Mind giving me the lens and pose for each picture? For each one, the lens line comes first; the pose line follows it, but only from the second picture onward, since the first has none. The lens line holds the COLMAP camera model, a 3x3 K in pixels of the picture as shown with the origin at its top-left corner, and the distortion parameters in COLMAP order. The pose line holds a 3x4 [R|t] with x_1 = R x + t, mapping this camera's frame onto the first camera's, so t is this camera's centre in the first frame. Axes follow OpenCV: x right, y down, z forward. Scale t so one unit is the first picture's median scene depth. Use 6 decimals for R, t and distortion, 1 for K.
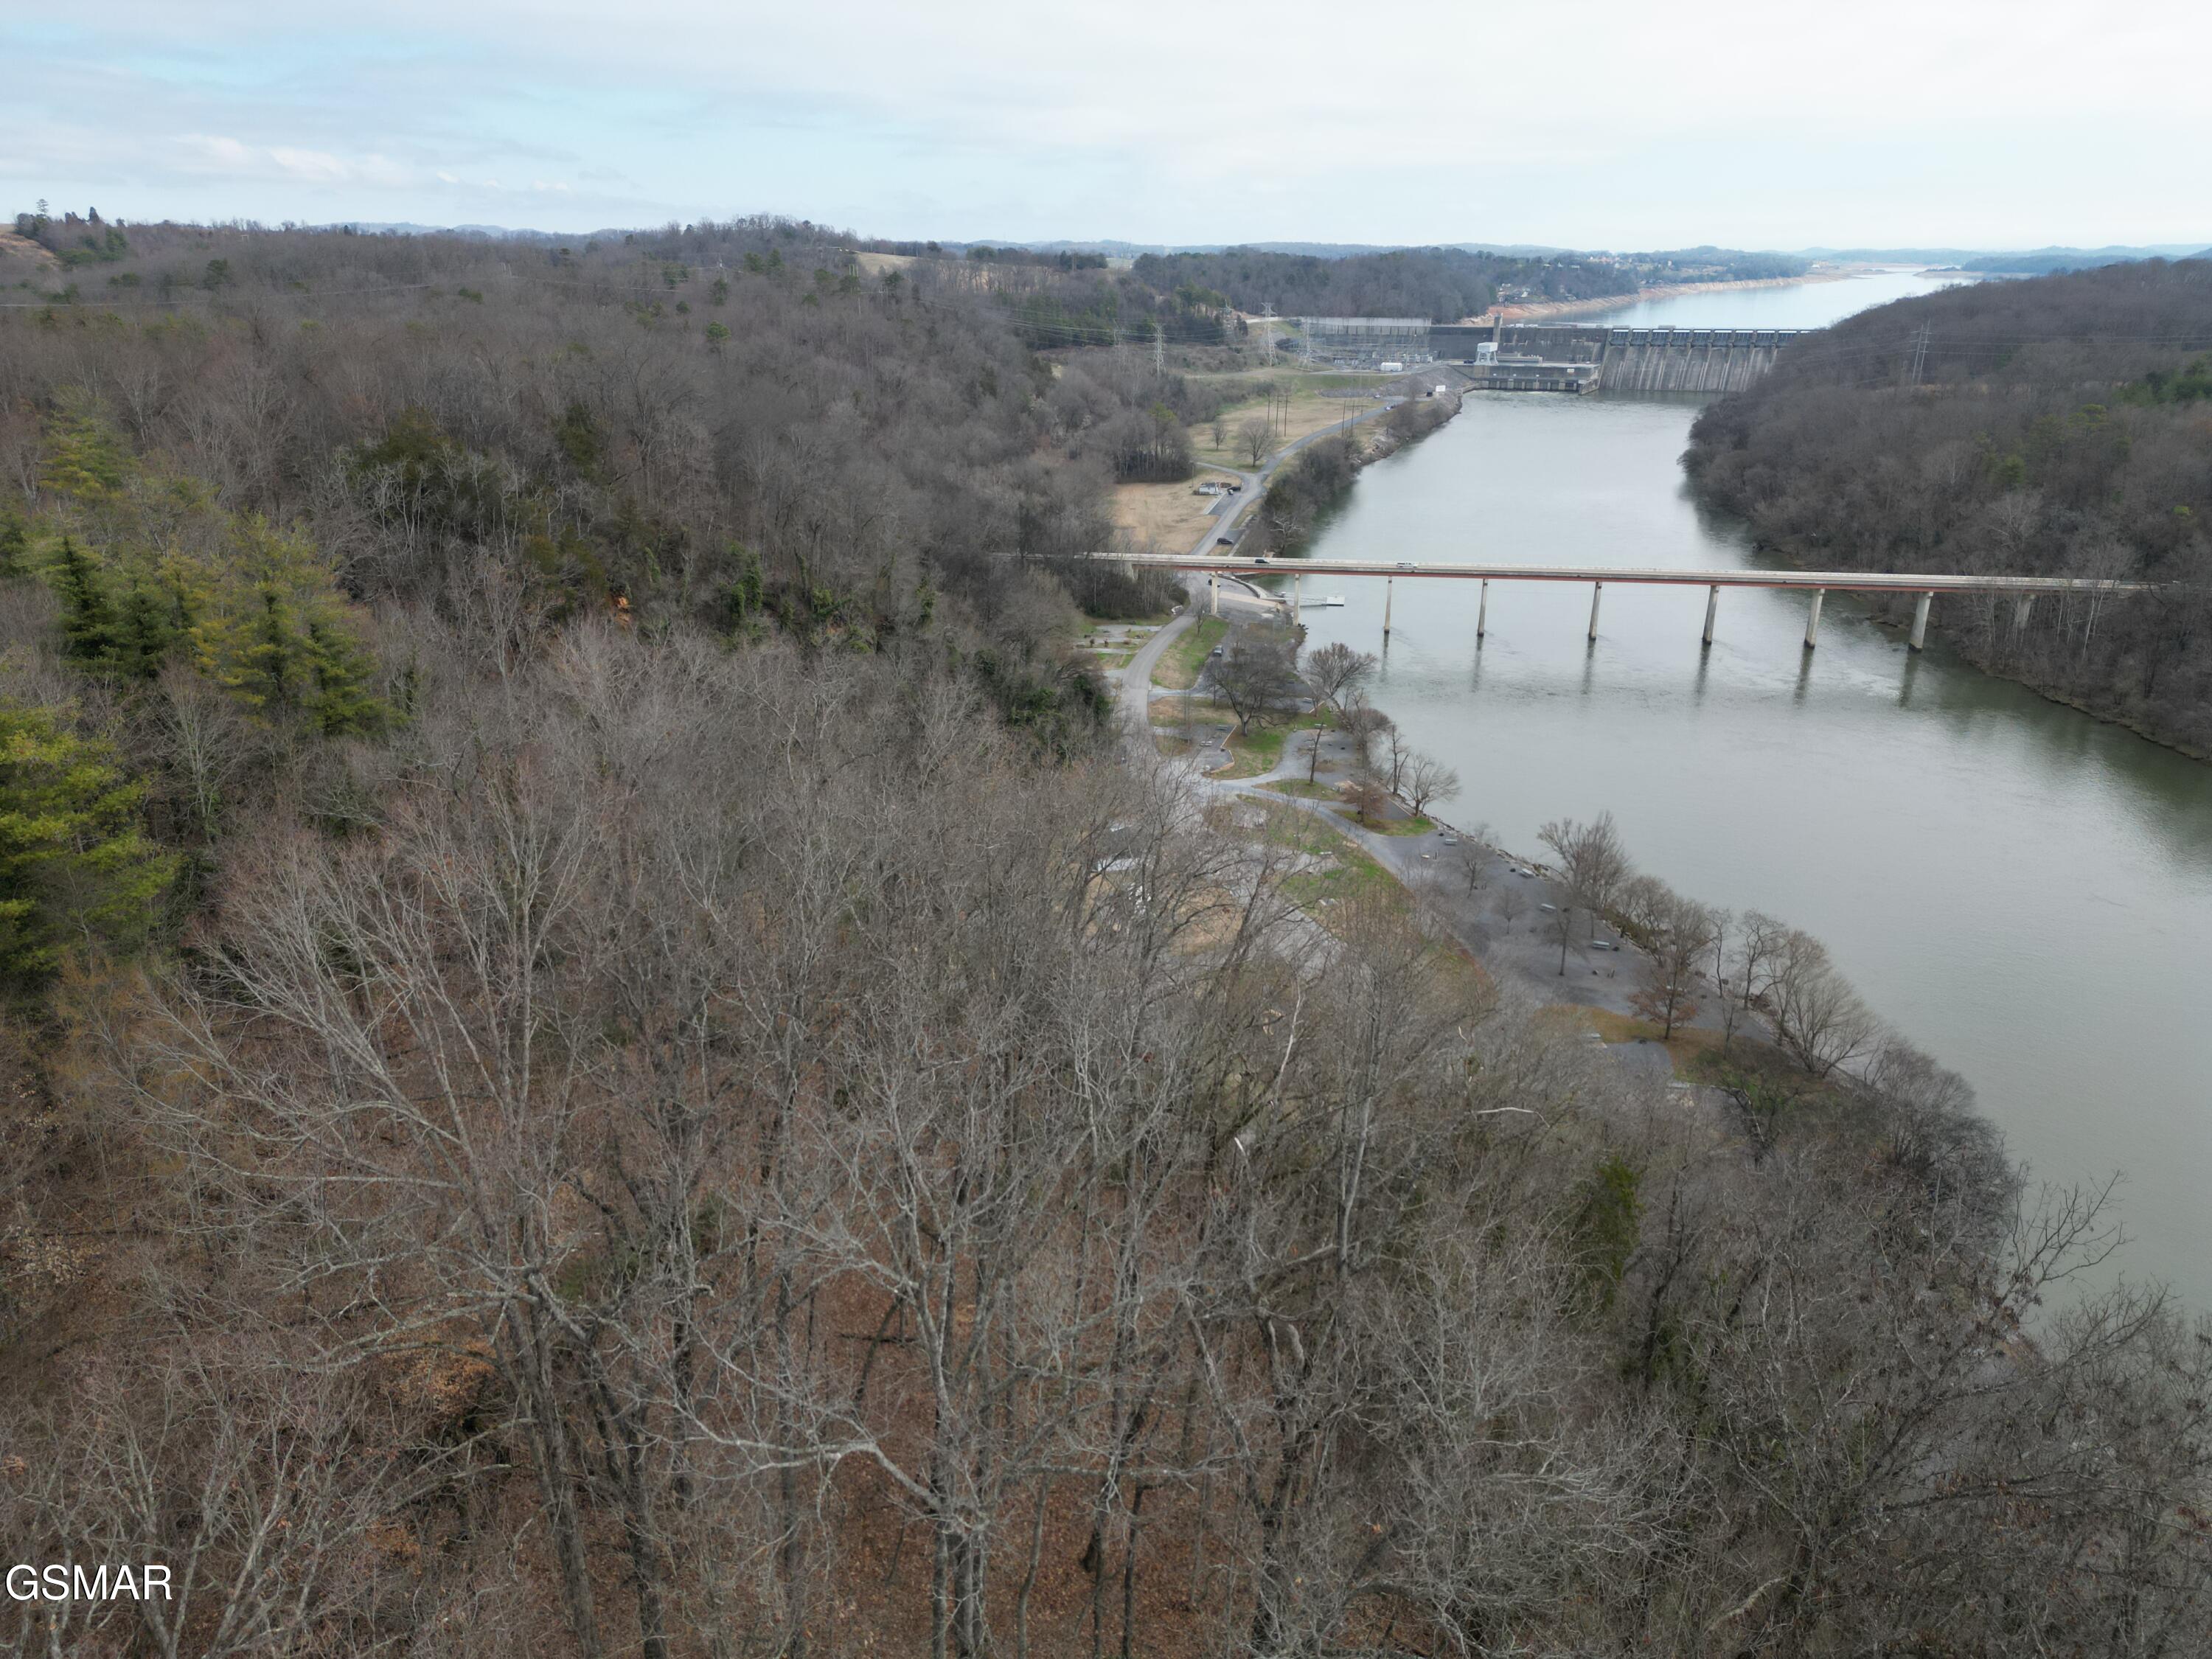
lens RADIAL K [[1553.0, 0, 1102.1], [0, 1553.0, 800.2], [0, 0, 1]] dist [0.084017, -0.071084]
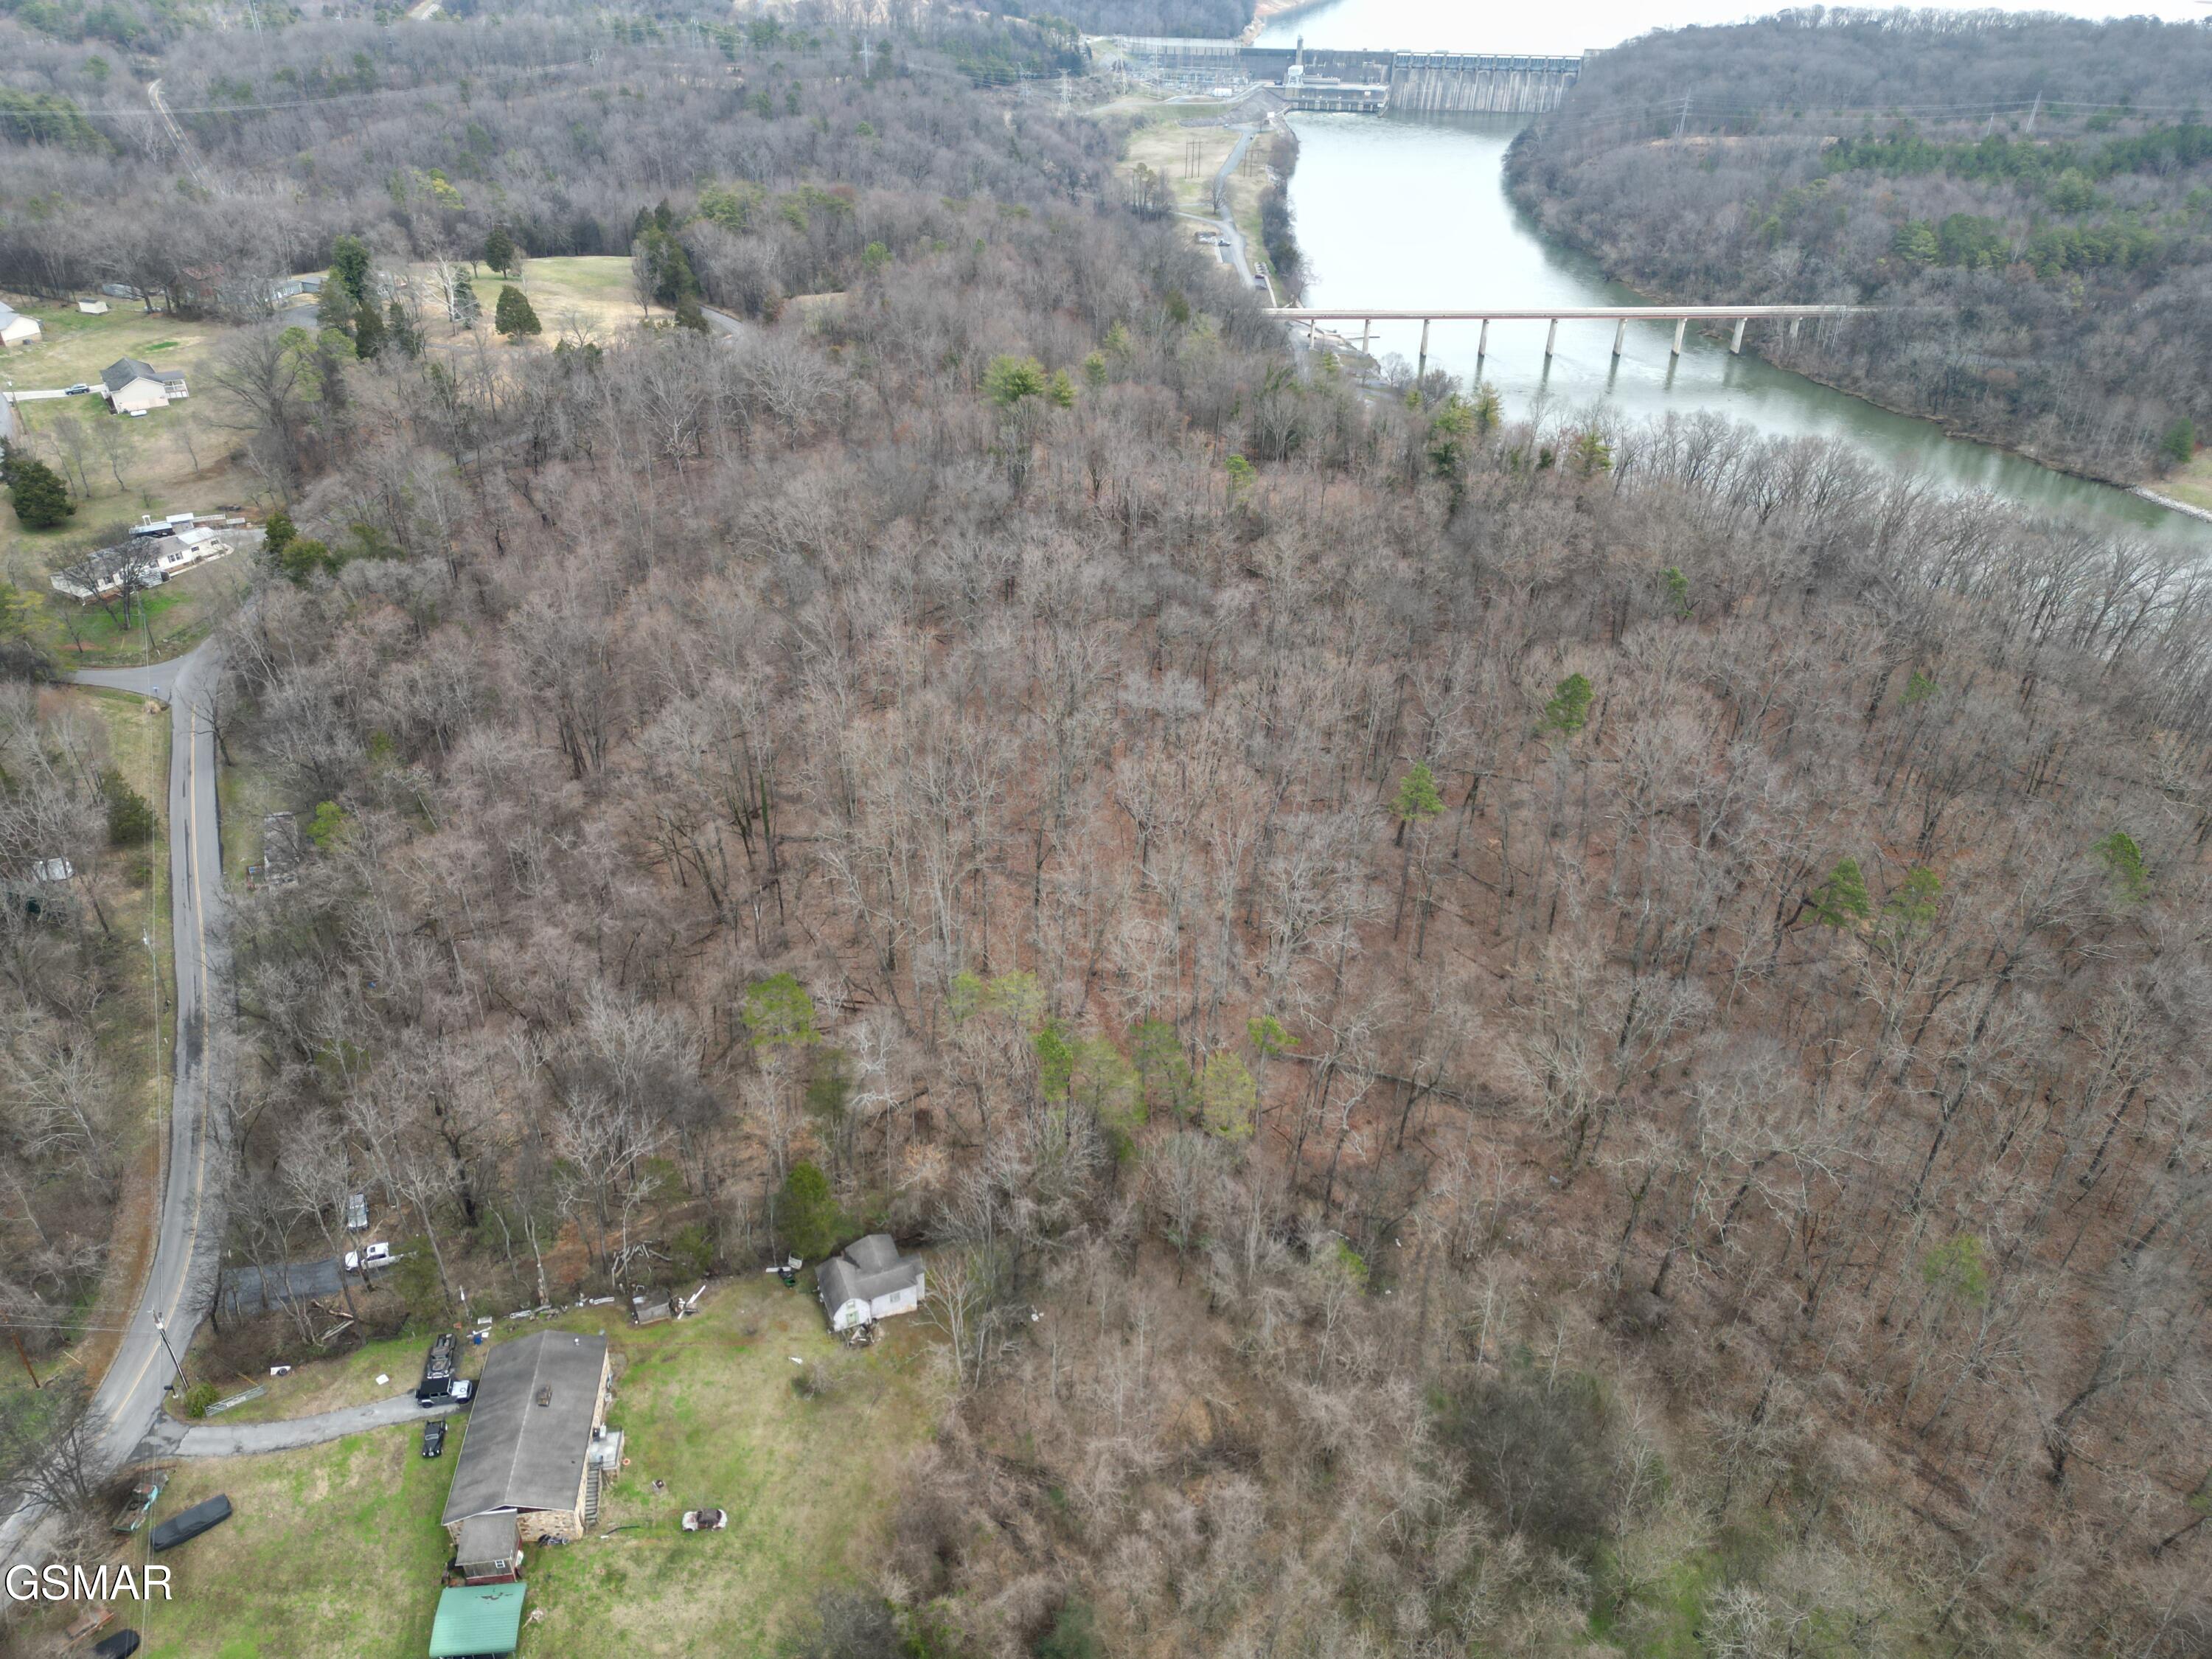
lens RADIAL K [[1553.0, 0, 1097.1], [0, 1553.0, 818.1], [0, 0, 1]] dist [0.084017, -0.071084]
pose [[0.976983, -0.099857, 0.188501, -0.173519], [0.060007, 0.976636, 0.206353, -0.000378], [-0.204702, -0.190292, 0.960149, -0.190259]]
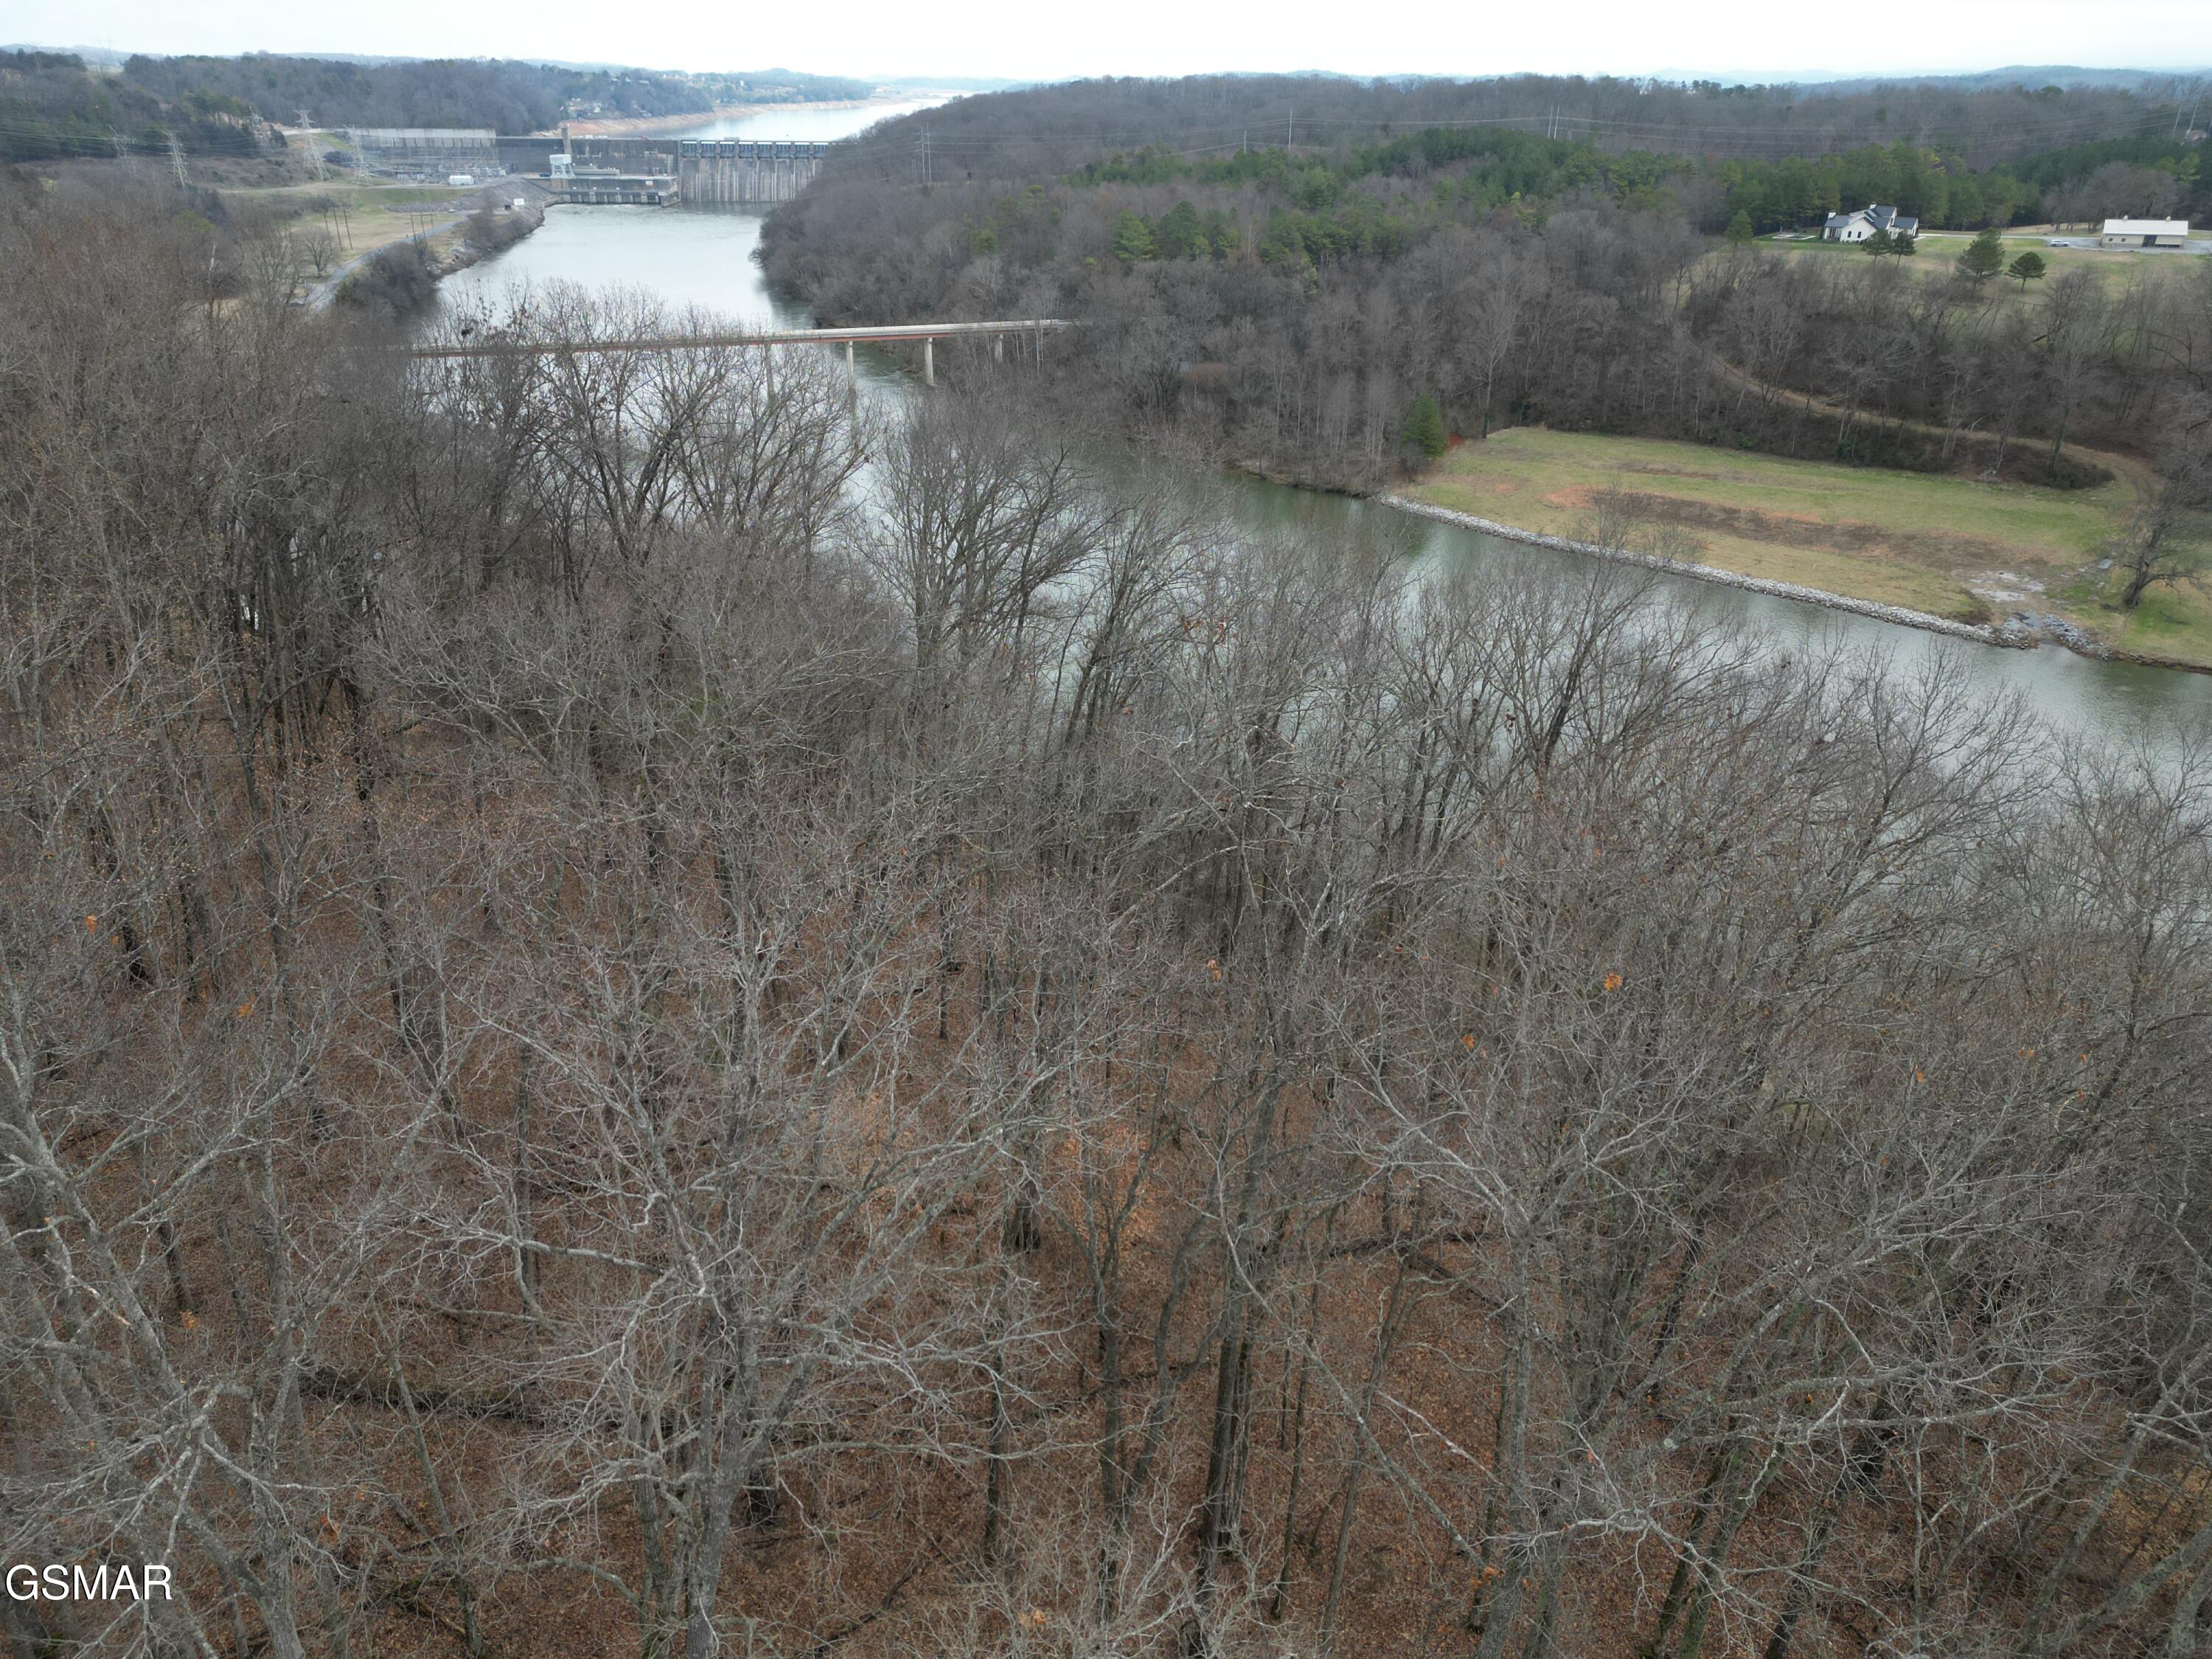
lens RADIAL K [[1553.0, 0, 1099.0], [0, 1553.0, 813.9], [0, 0, 1]] dist [0.084017, -0.071084]
pose [[0.865517, -0.211517, 0.454026, 0.000056], [0.163658, 0.976132, 0.142767, 0.026958], [-0.473387, -0.049263, 0.879476, -0.055871]]
